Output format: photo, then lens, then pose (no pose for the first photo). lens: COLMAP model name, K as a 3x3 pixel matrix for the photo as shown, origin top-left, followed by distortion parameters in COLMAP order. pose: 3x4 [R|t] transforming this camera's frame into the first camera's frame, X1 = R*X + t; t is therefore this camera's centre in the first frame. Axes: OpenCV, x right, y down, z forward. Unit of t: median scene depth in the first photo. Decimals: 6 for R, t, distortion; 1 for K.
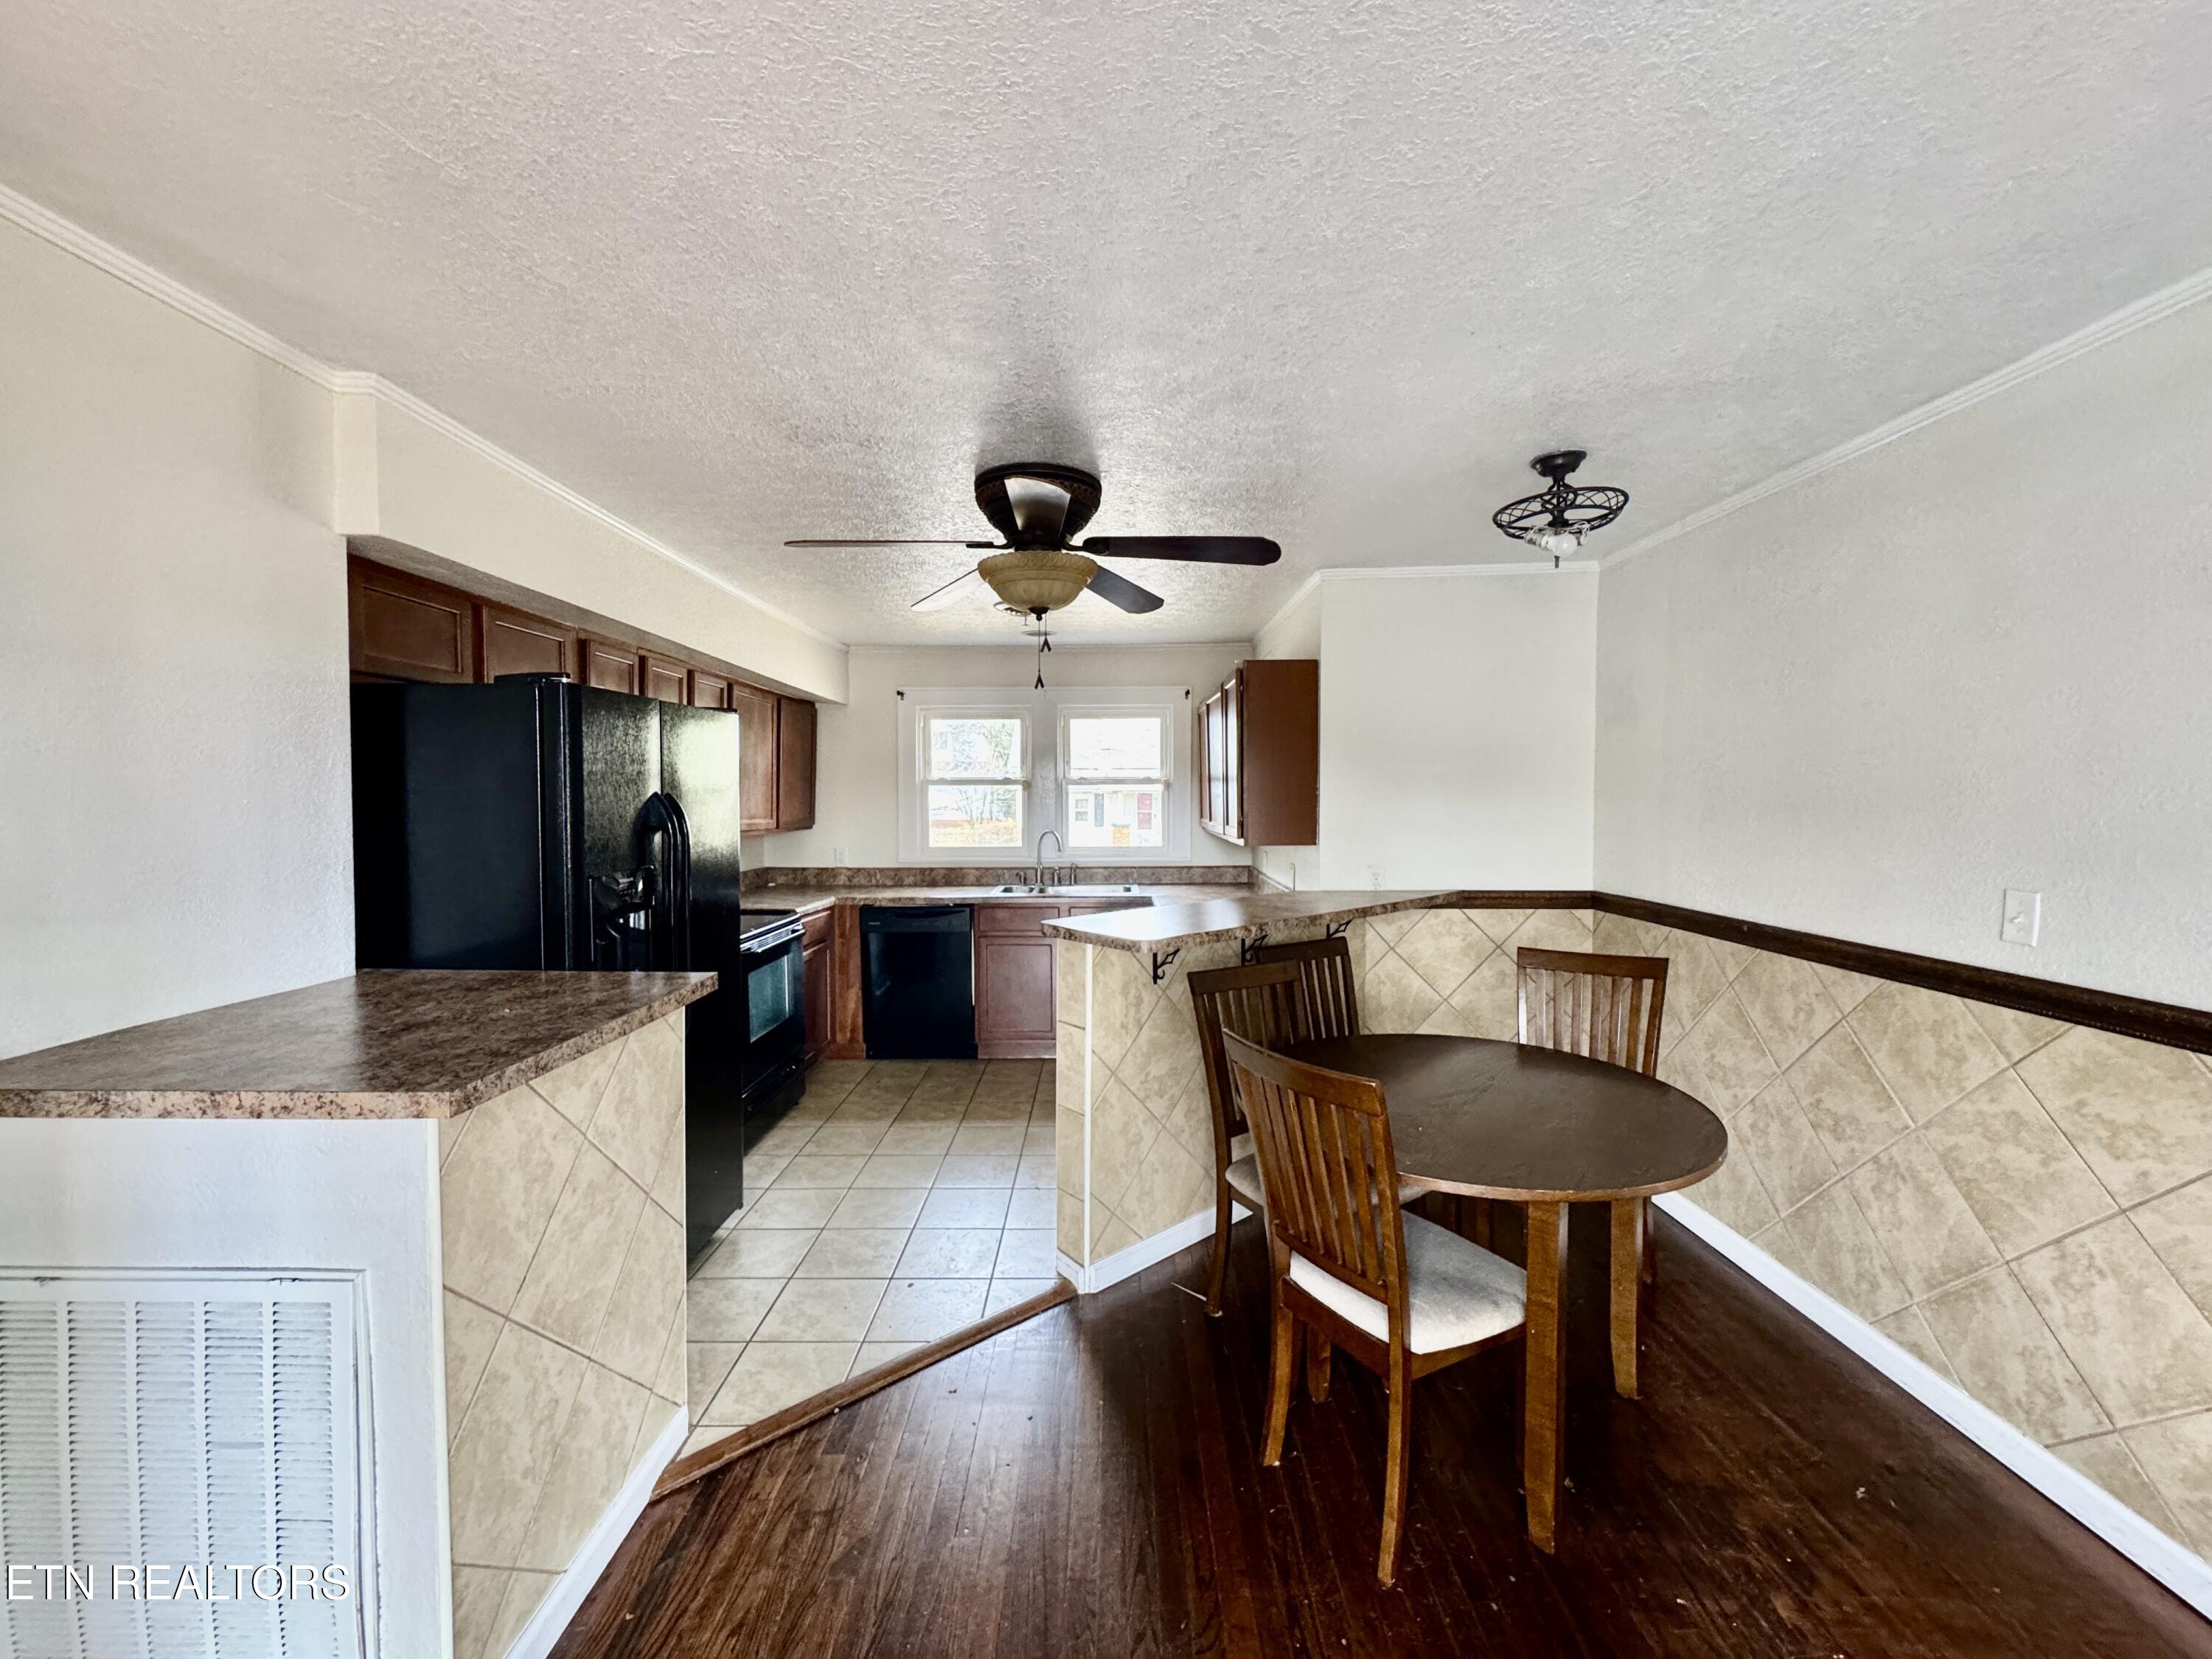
lens RADIAL K [[926.1, 0, 1093.7], [0, 926.1, 824.5], [0, 0, 1]] dist [-0.009398, -0.000154]
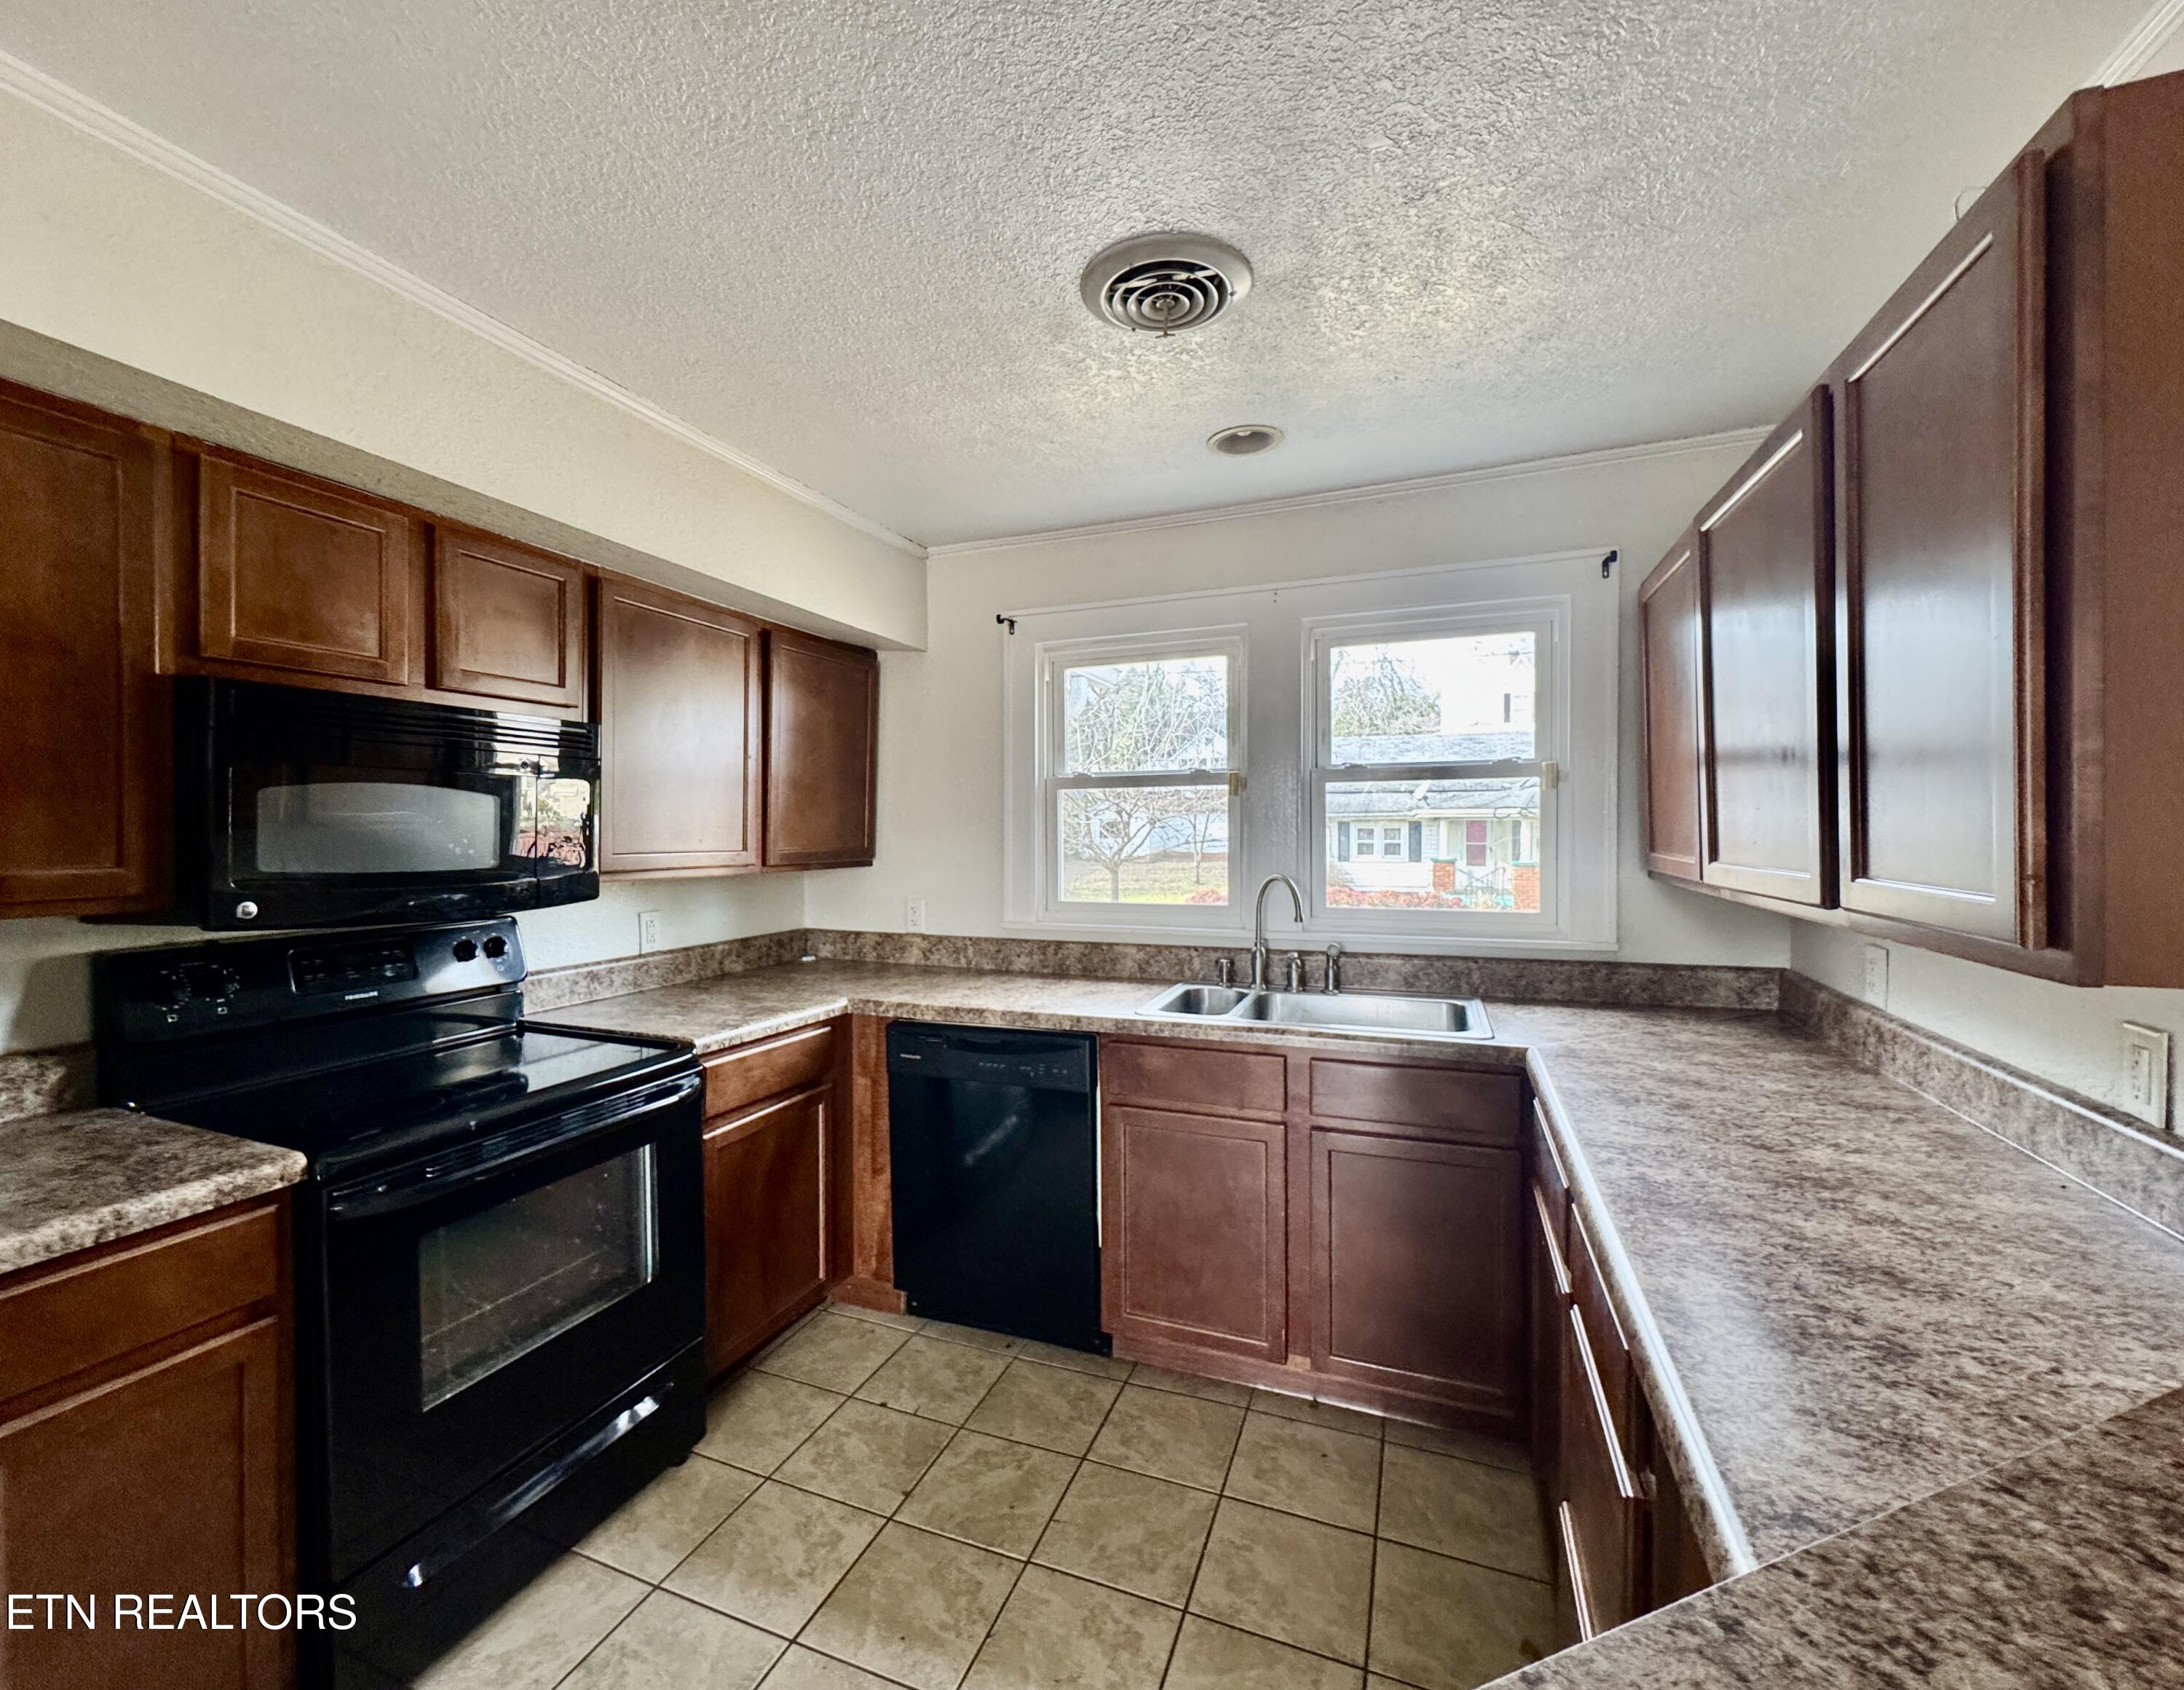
lens RADIAL K [[897.4, 0, 1060.2], [0, 897.4, 850.6], [0, 0, 1]] dist [0.001453, -0.000055]
pose [[0.930573, 0.004020, -0.366084, 0.027489], [-0.006632, 0.999961, -0.005877, -0.005125], [0.366046, 0.007897, 0.930563, 0.880631]]
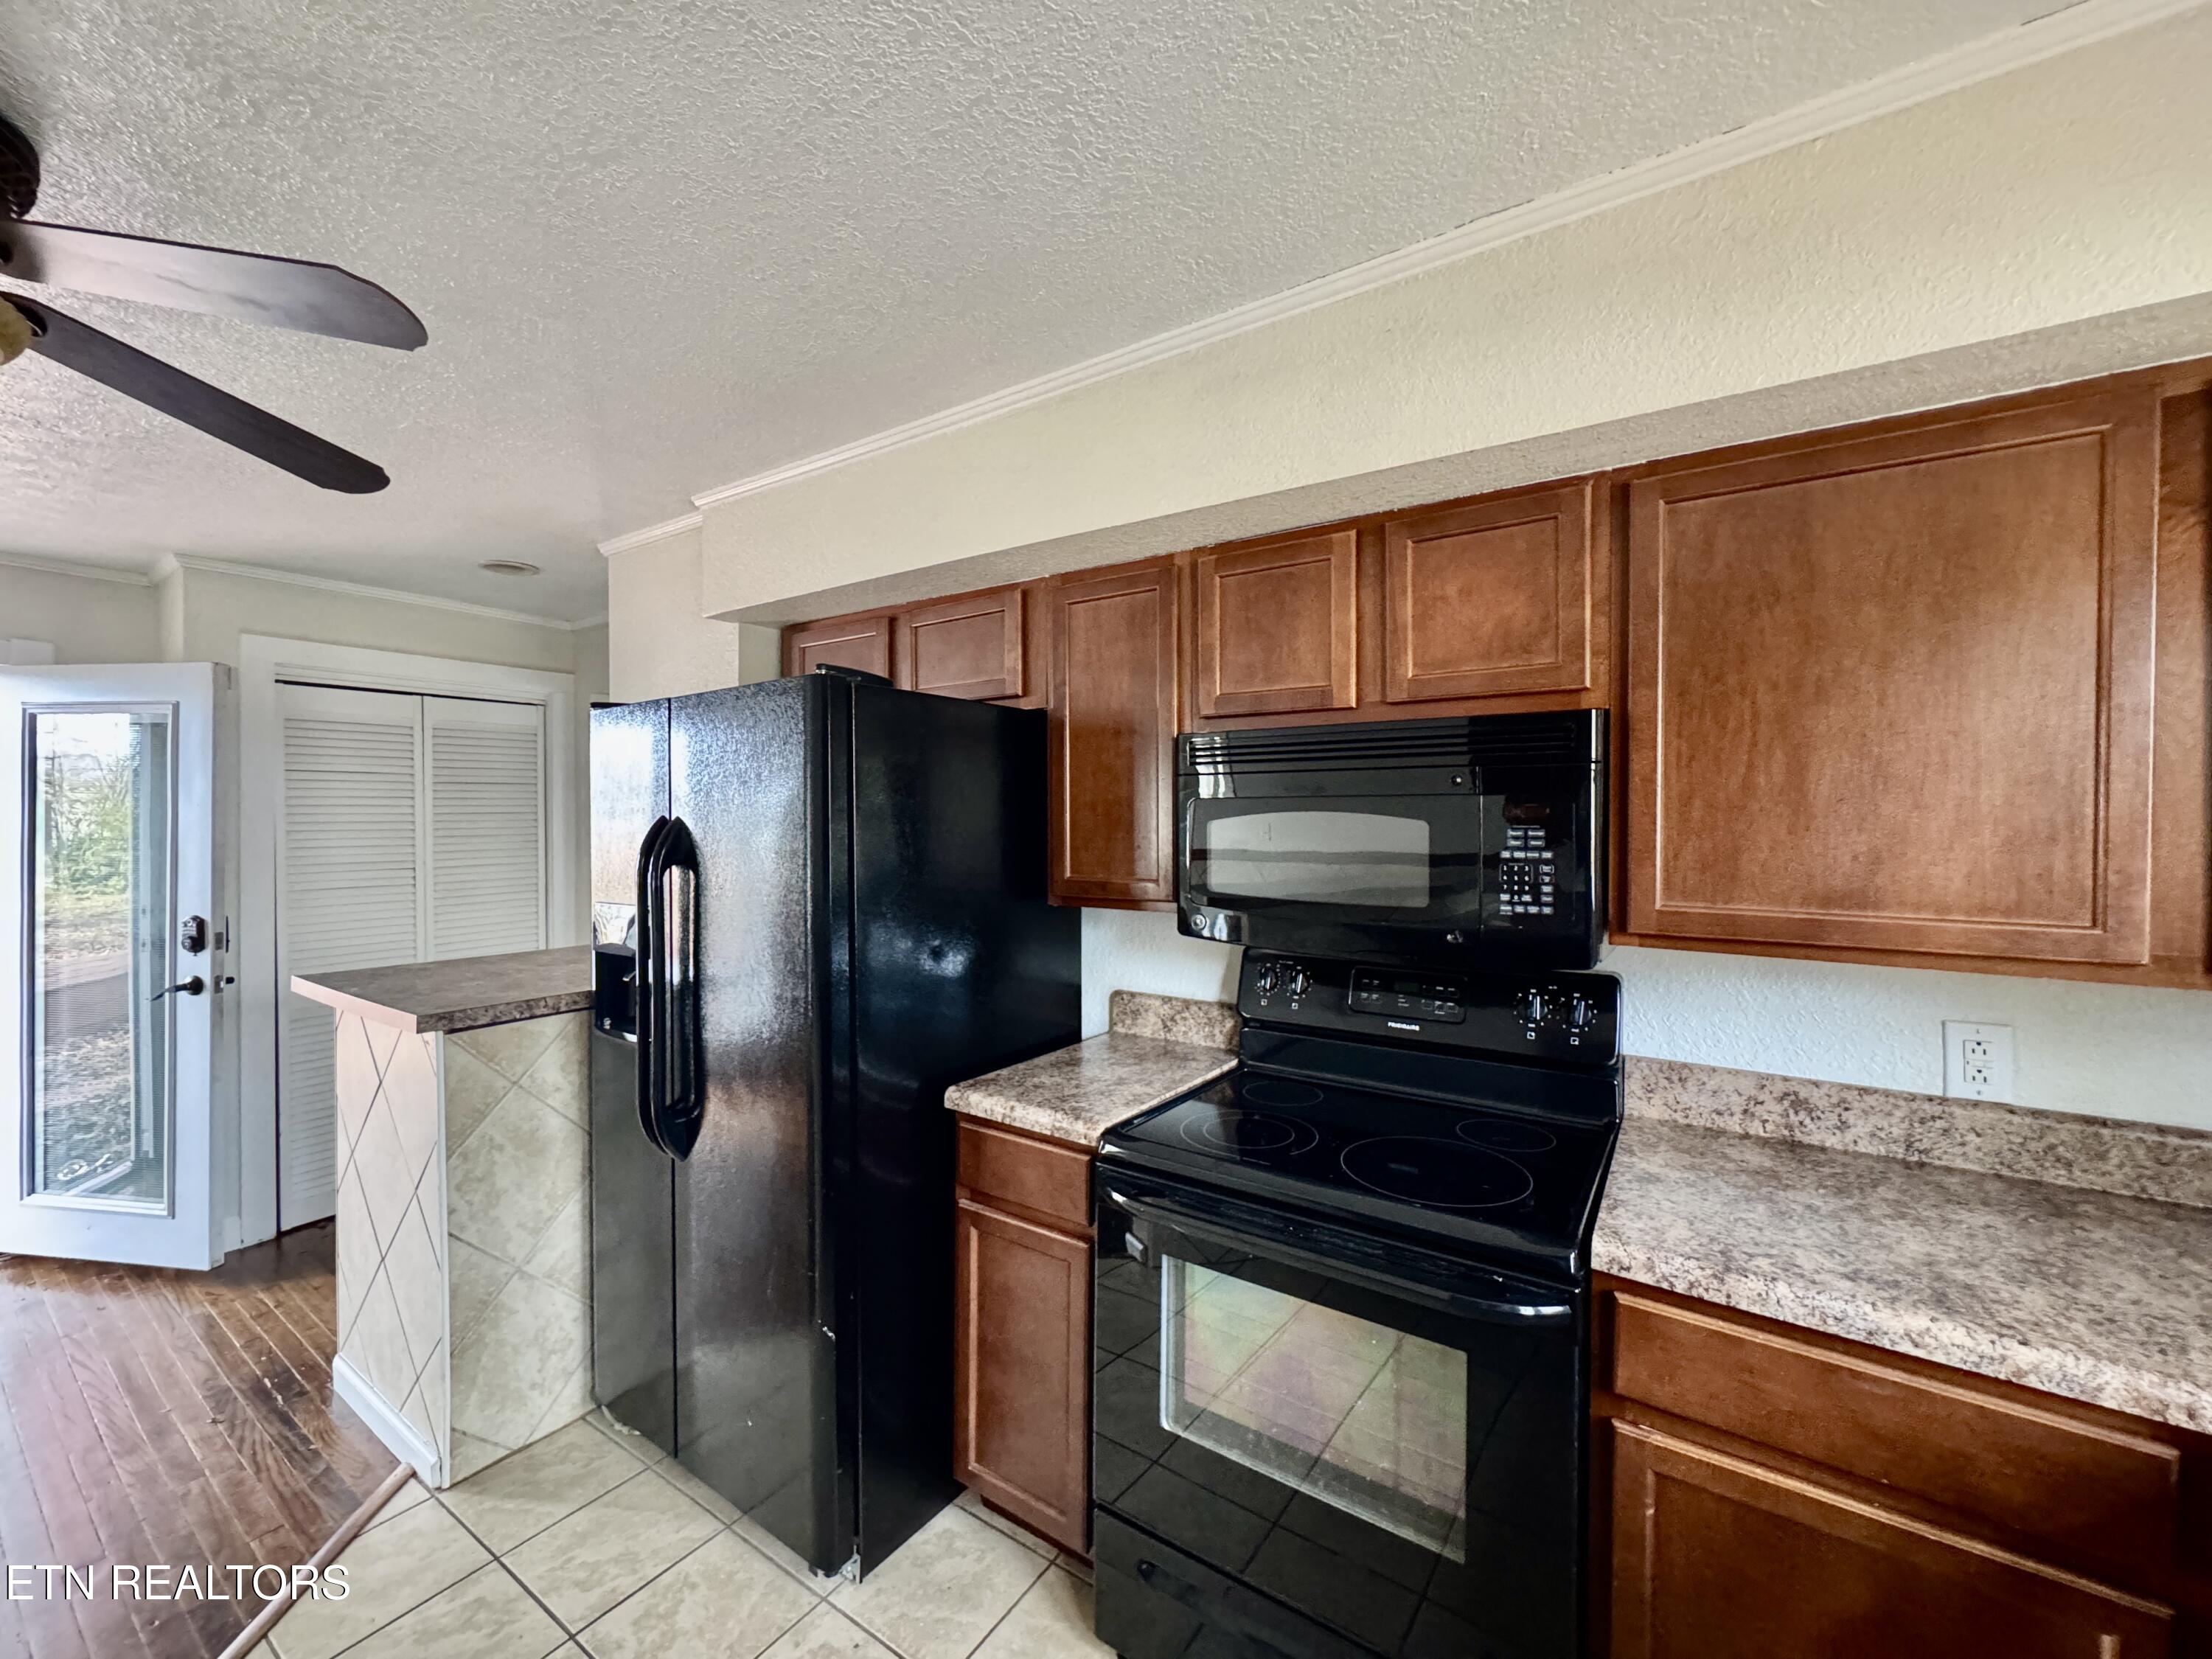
lens RADIAL K [[926.1, 0, 1170.2], [0, 926.1, 820.9], [0, 0, 1]] dist [-0.009398, -0.000154]
pose [[-0.566780, -0.005702, -0.823850, -0.042707], [-0.029071, 0.999492, 0.013082, -0.043226], [0.823356, 0.031364, -0.566657, 1.453209]]
